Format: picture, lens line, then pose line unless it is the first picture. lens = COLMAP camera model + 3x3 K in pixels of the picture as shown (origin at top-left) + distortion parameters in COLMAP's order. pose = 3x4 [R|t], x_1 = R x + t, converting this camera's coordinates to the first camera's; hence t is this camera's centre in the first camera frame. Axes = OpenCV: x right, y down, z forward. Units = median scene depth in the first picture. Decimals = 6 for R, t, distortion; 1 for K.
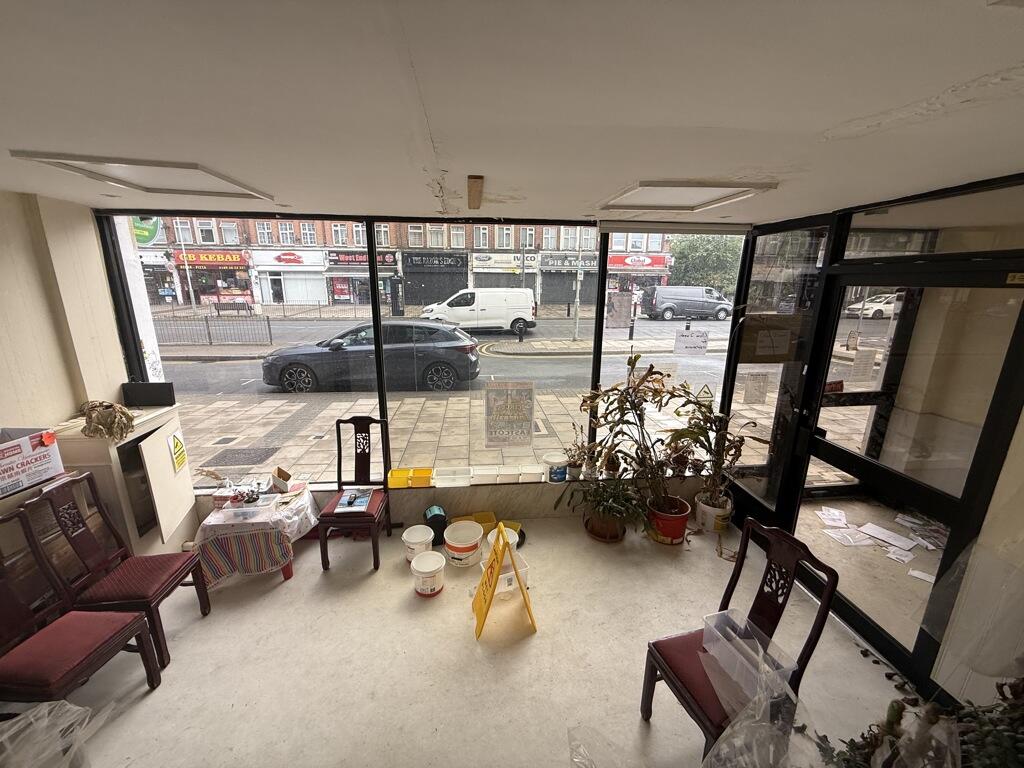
lens RADIAL K [[407.4, 0, 511.8], [0, 407.4, 381.3], [0, 0, 1]] dist [0.007628, -0.000068]
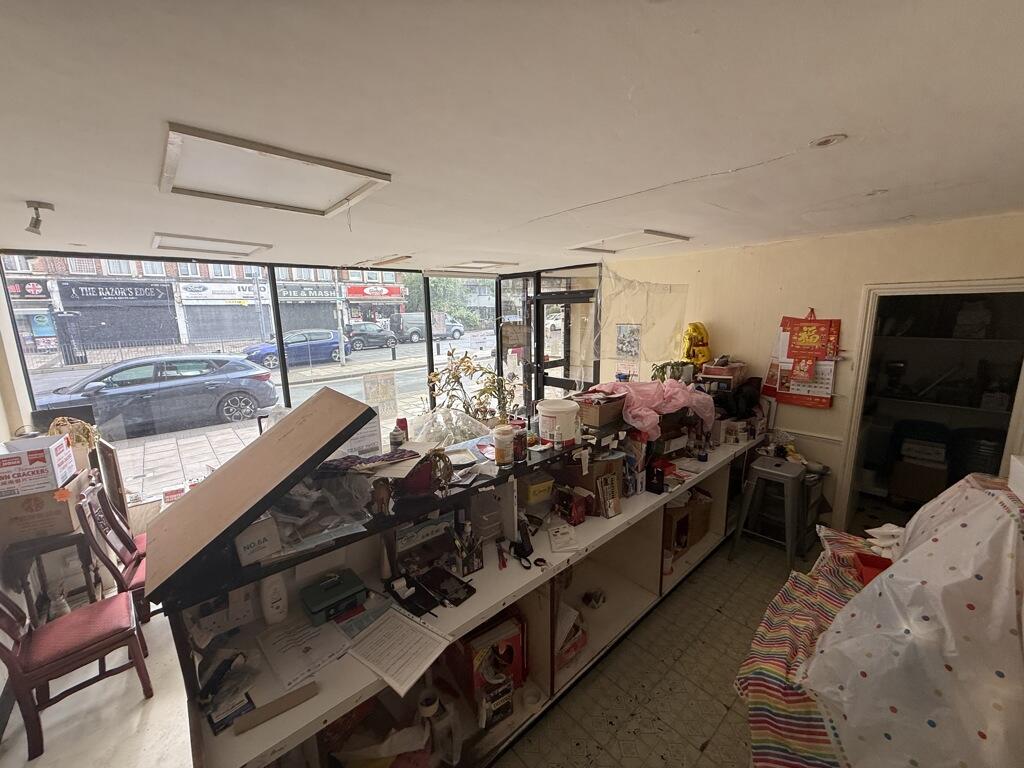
lens RADIAL K [[407.4, 0, 510.2], [0, 407.4, 384.4], [0, 0, 1]] dist [0.007628, -0.000068]
pose [[0.811295, -0.136095, 0.568576, -0.443434], [0.170467, 0.985336, -0.007387, 0.124374], [-0.559233, 0.102916, 0.822597, -0.456109]]
